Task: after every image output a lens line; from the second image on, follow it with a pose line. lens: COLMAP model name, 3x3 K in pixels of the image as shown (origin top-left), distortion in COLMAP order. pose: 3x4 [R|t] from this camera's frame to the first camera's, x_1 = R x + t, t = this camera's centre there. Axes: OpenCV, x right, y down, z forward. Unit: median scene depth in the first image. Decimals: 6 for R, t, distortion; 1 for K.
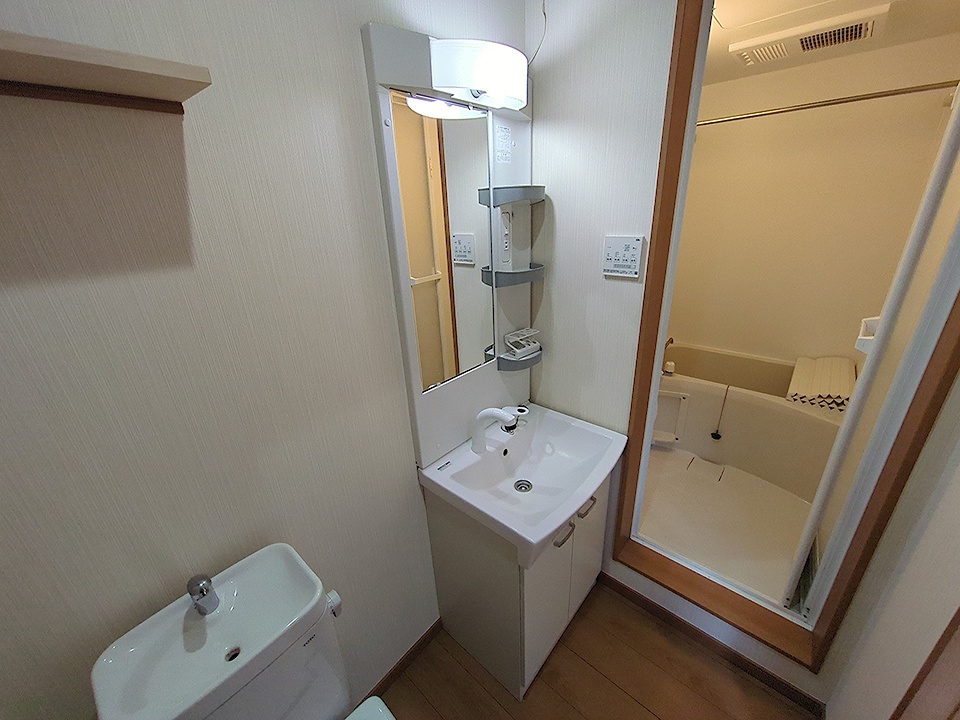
lens RADIAL K [[381.1, 0, 473.0], [0, 381.1, 358.6], [0, 0, 1]] dist [-0.001118, 0.000108]
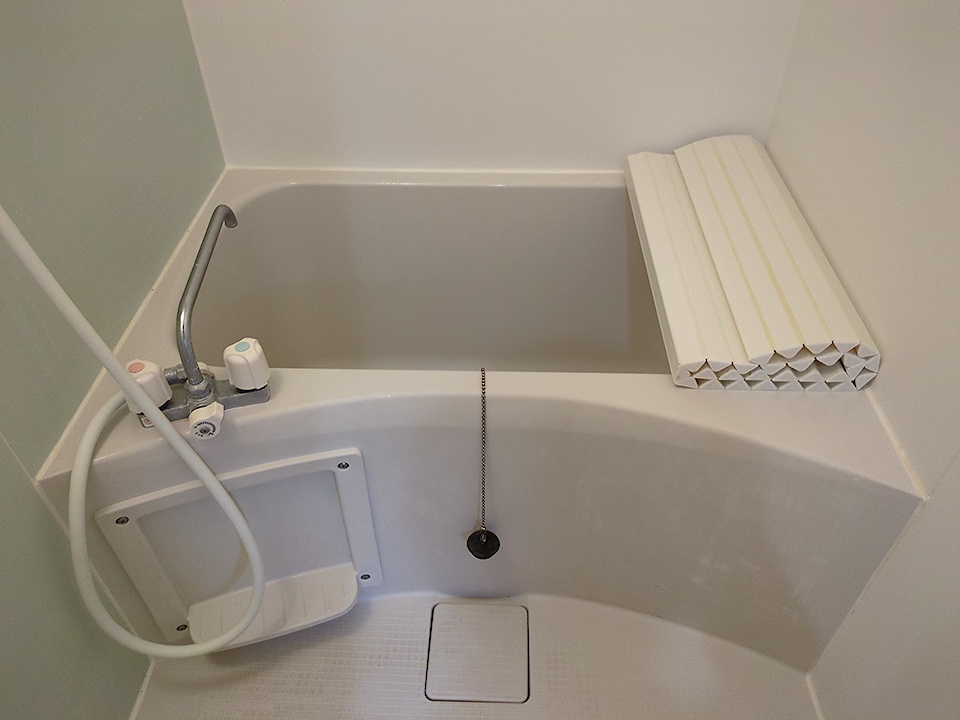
lens RADIAL K [[727.5, 0, 486.7], [0, 727.5, 360.6], [0, 0, 1]] dist [0.048003, -0.023002]
pose [[0.762178, -0.401487, 0.507831, 0.436434], [0.207249, 0.894498, 0.396133, -0.121455], [-0.613296, -0.196677, 0.764975, 0.639061]]
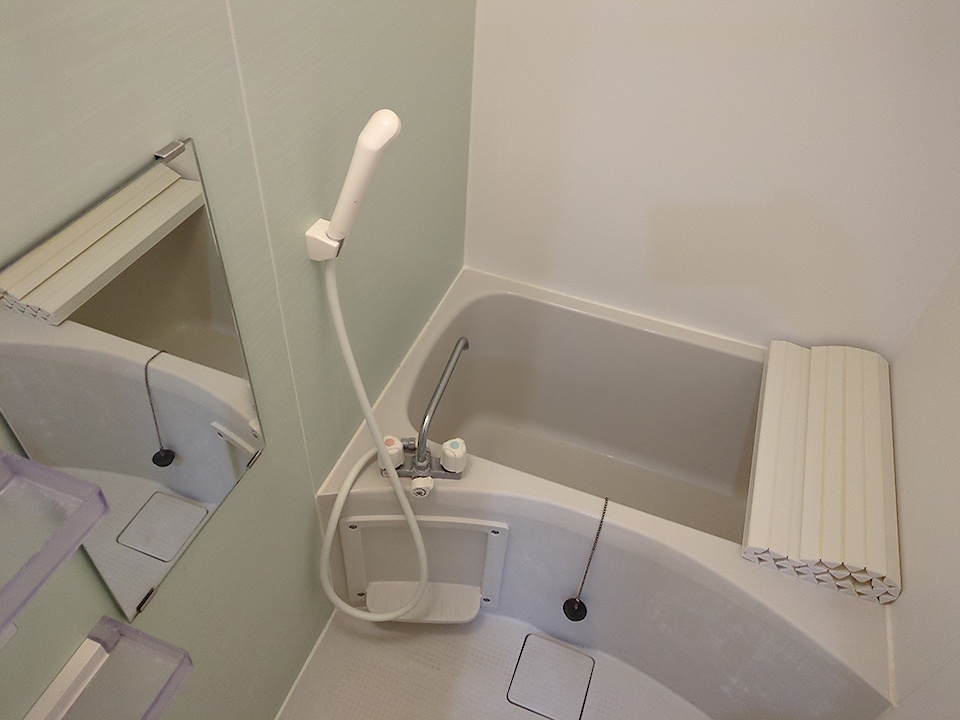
lens RADIAL K [[724.7, 0, 480.6], [0, 724.7, 358.4], [0, 0, 1]] dist [0.033952, -0.012151]
pose [[0.925047, -0.189477, 0.329221, 0.371034], [0.044870, 0.915145, 0.400620, -0.318324], [-0.377193, -0.355820, 0.855054, 0.523019]]
